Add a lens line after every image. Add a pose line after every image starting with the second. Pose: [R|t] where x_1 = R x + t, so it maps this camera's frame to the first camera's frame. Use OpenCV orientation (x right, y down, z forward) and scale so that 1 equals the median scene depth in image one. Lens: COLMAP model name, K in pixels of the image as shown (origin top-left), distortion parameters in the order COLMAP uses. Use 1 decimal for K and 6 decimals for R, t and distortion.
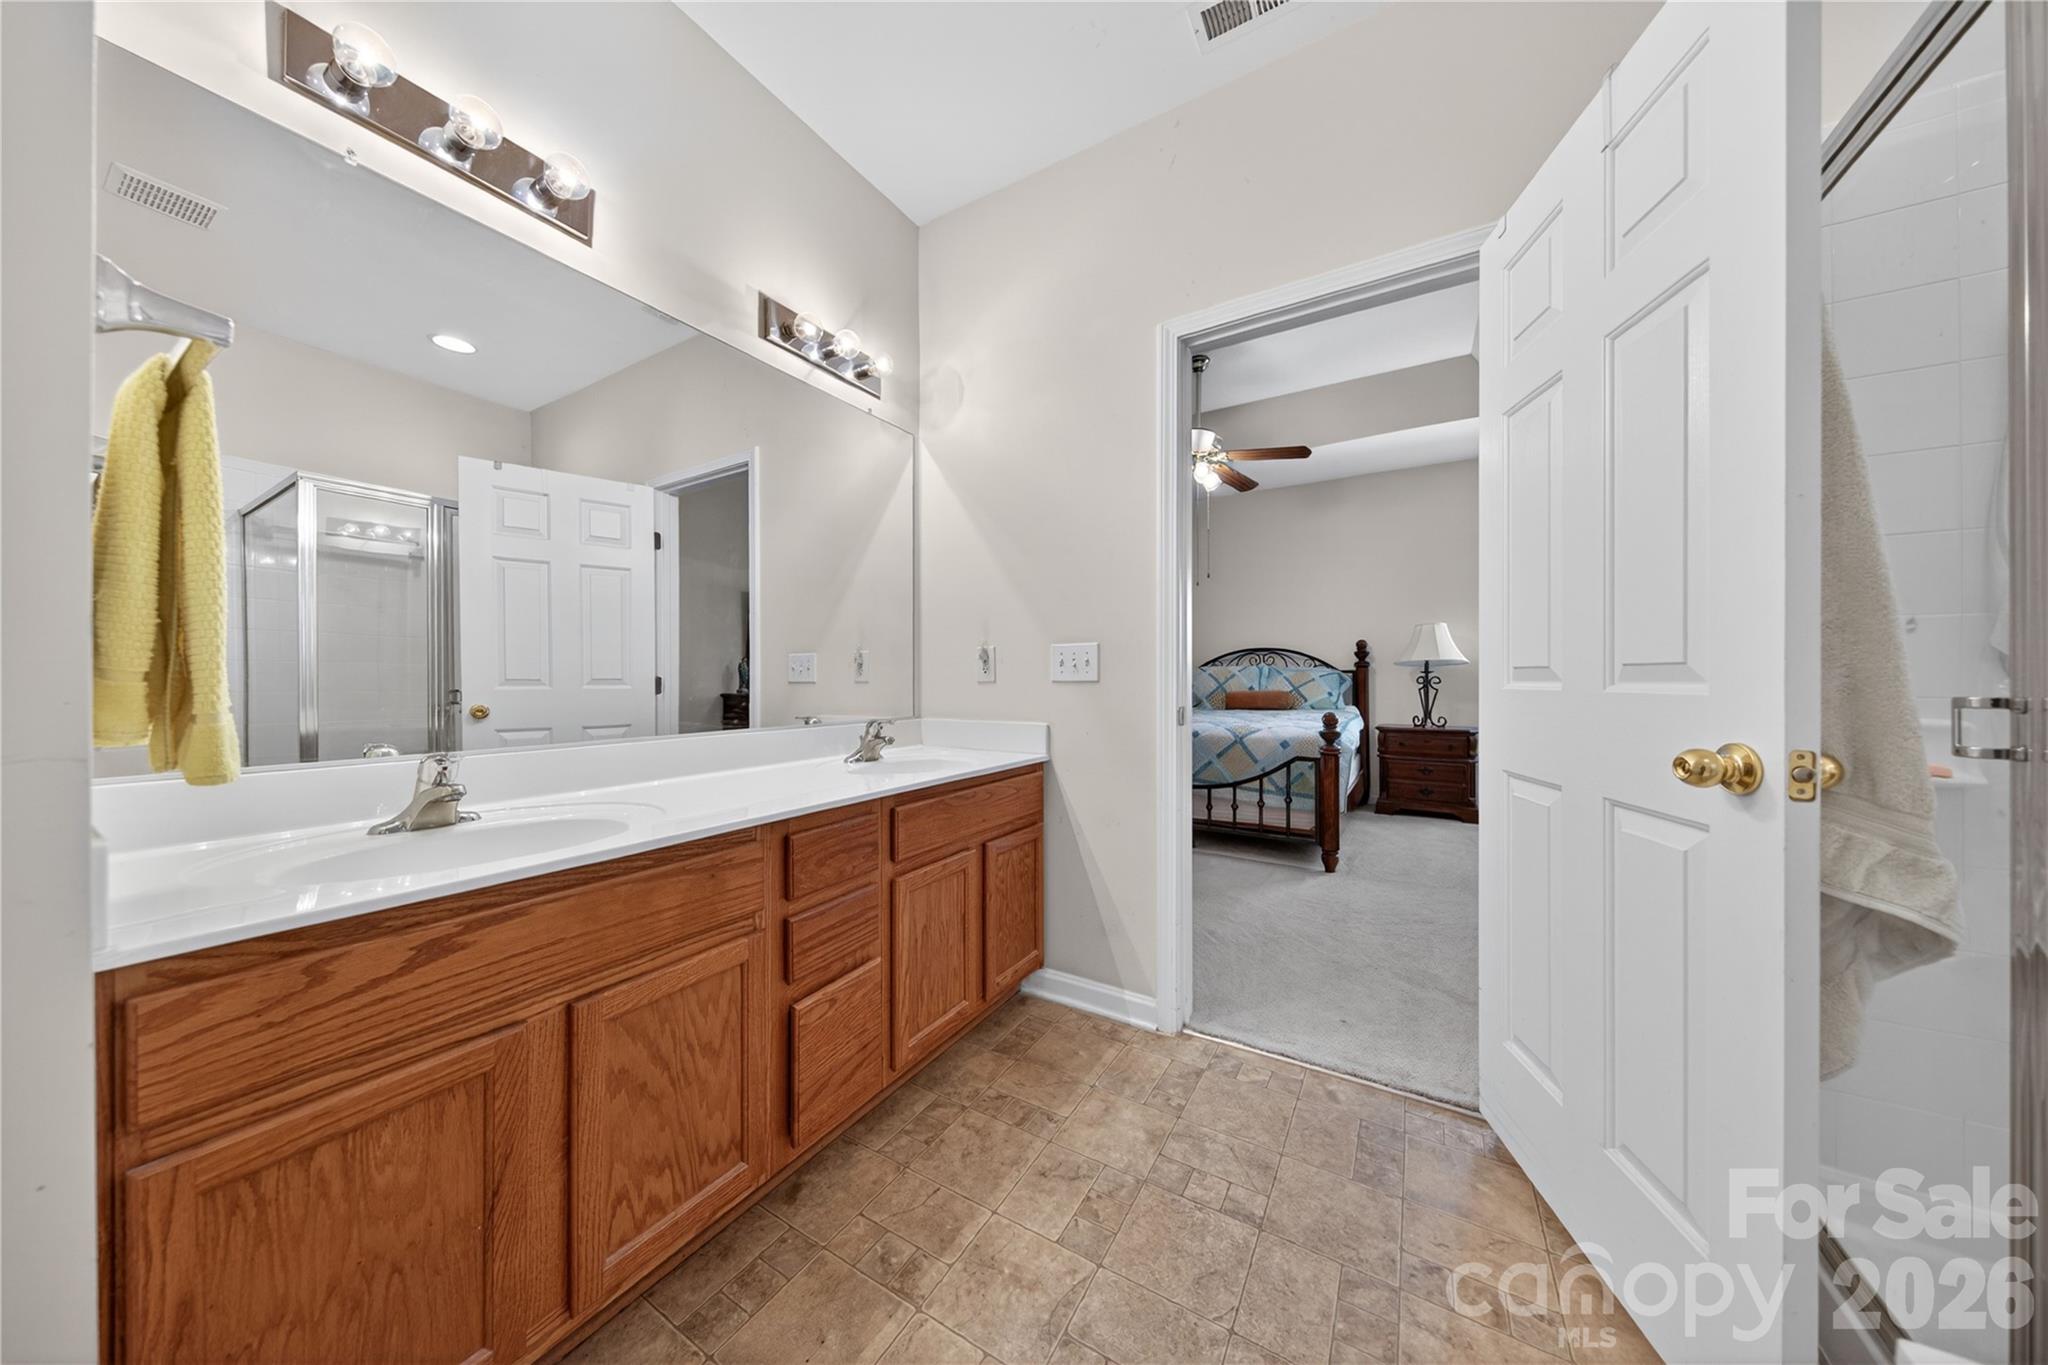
lens RADIAL K [[645.8, 0, 1019.8], [0, 645.8, 685.6], [0, 0, 1]] dist [0.006000, -0.000257]
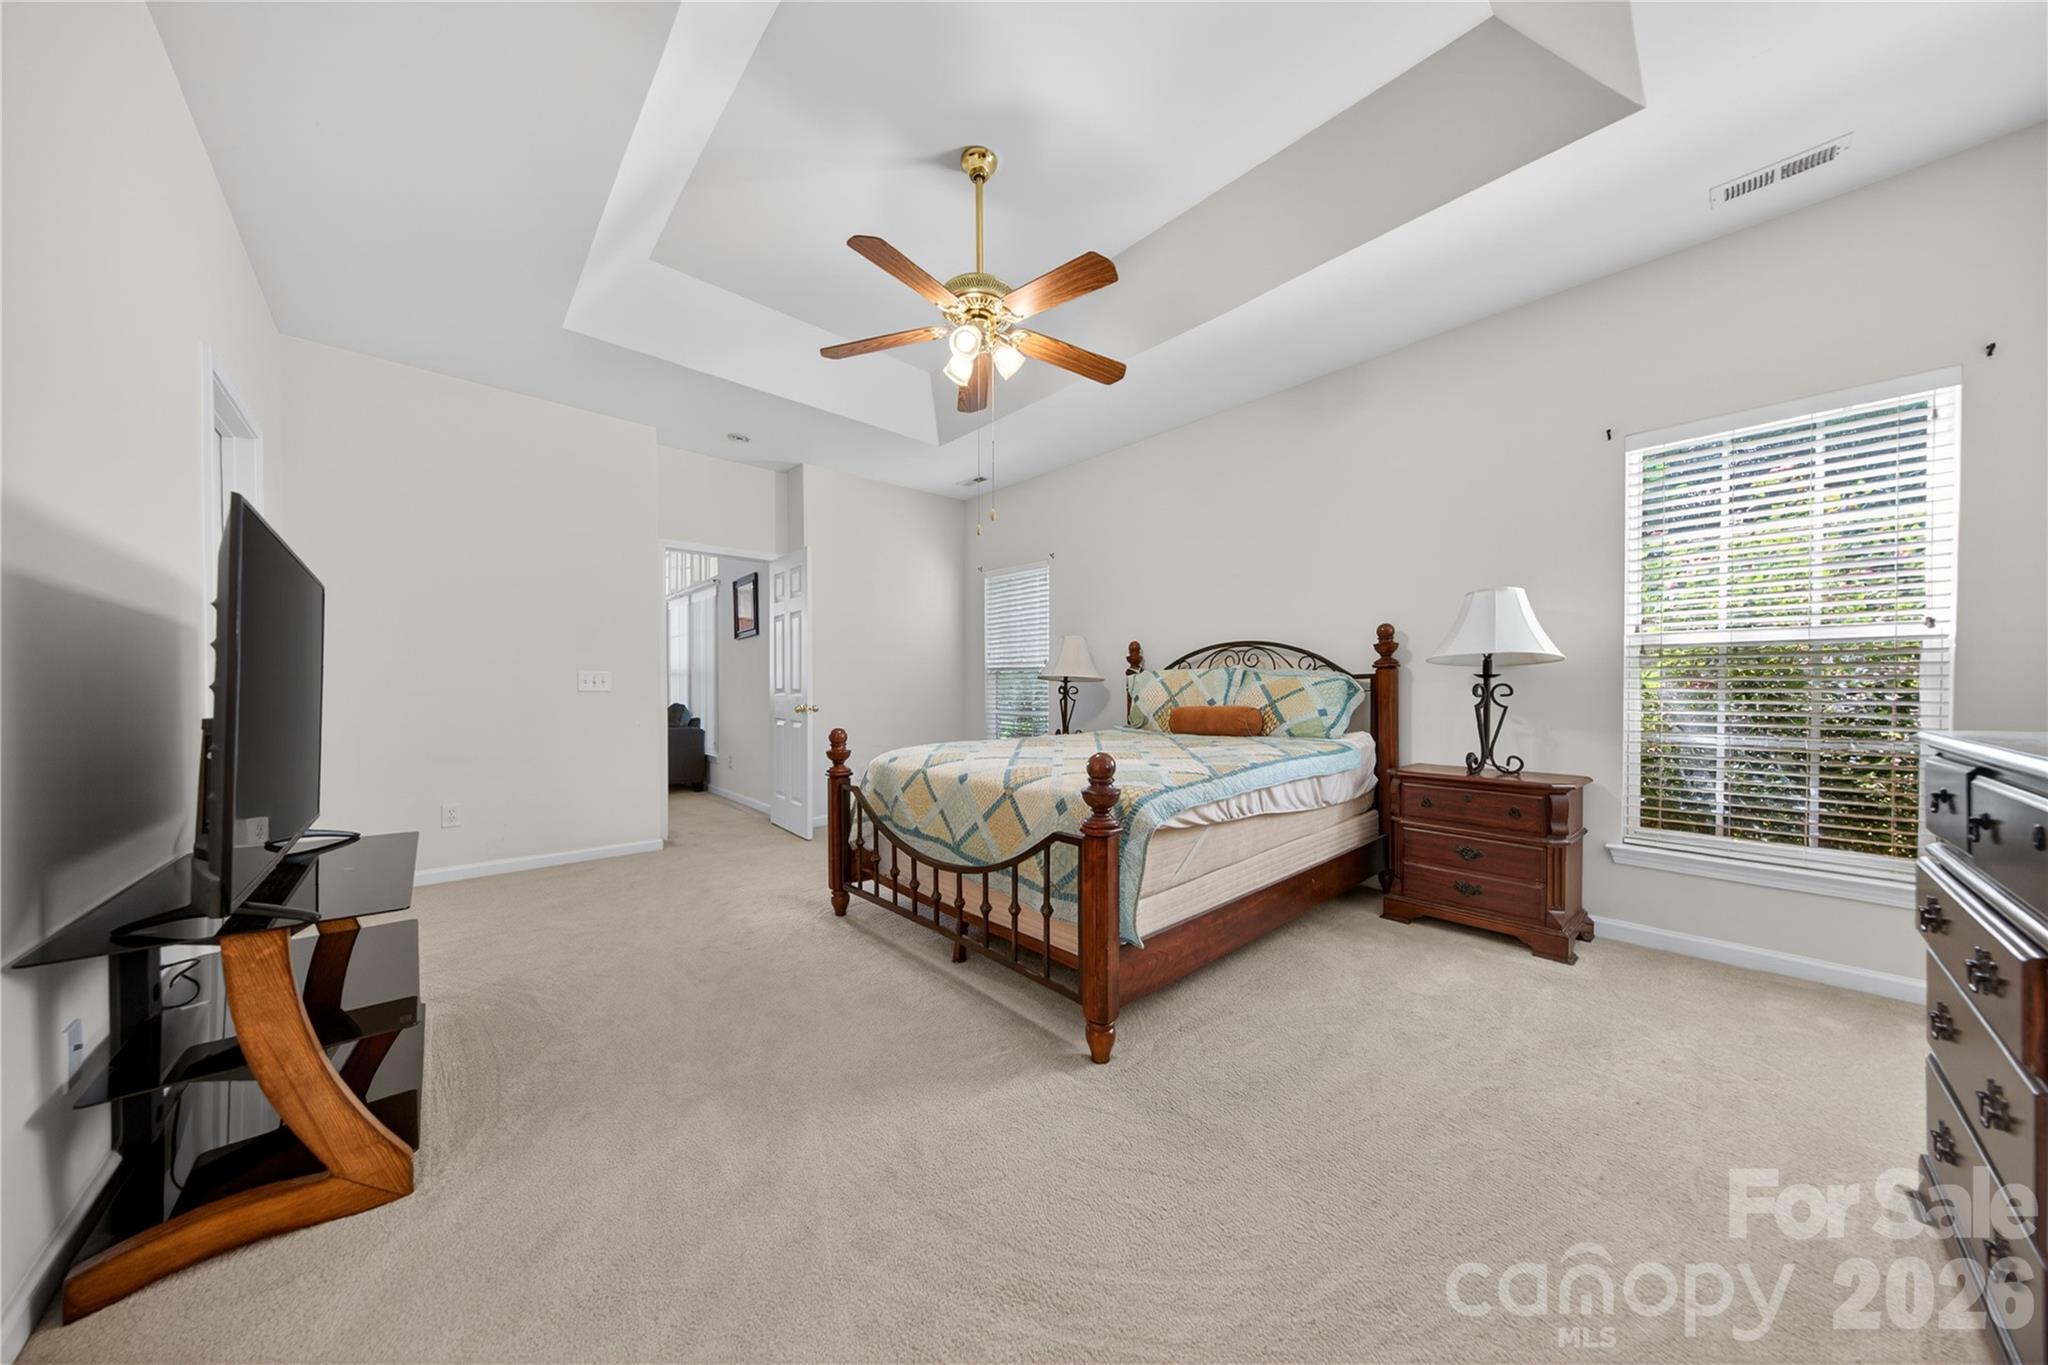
lens RADIAL K [[645.8, 0, 1028.2], [0, 645.8, 694.3], [0, 0, 1]] dist [0.006000, -0.000257]
pose [[0.958847, 0.002107, -0.283916, 0.398616], [-0.001777, 0.999997, 0.001418, -0.004905], [0.283918, -0.000855, 0.958848, 0.337860]]
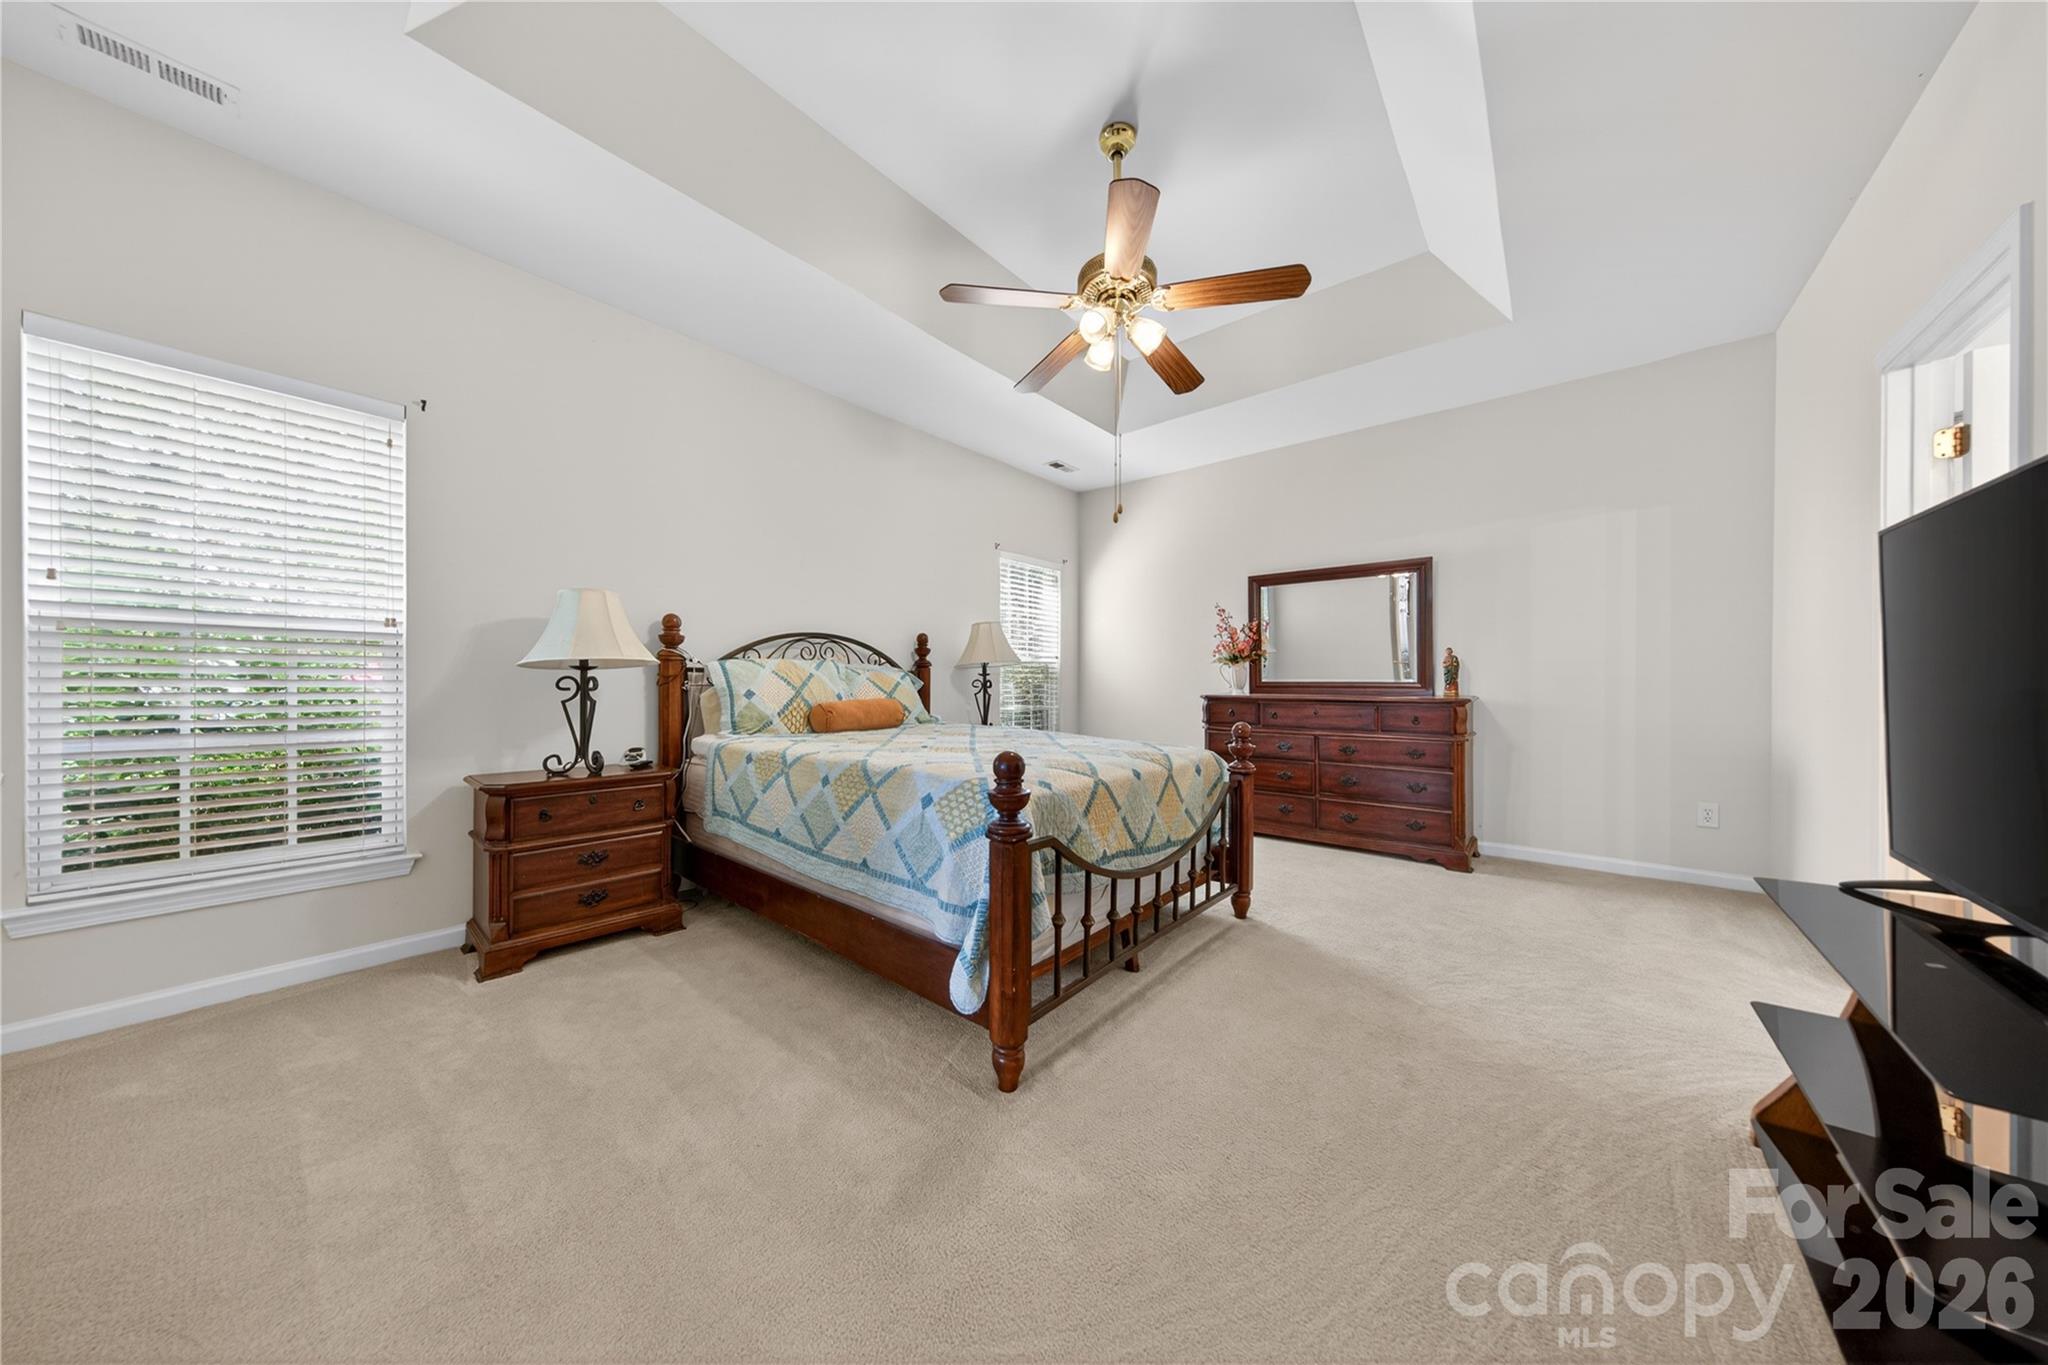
lens RADIAL K [[645.8, 0, 1040.2], [0, 645.8, 683.5], [0, 0, 1]] dist [0.006000, -0.000257]
pose [[0.133982, -0.001803, 0.990982, -0.253773], [-0.001019, 0.999998, 0.001957, -0.011140], [-0.990983, -0.001272, 0.133980, 0.788758]]
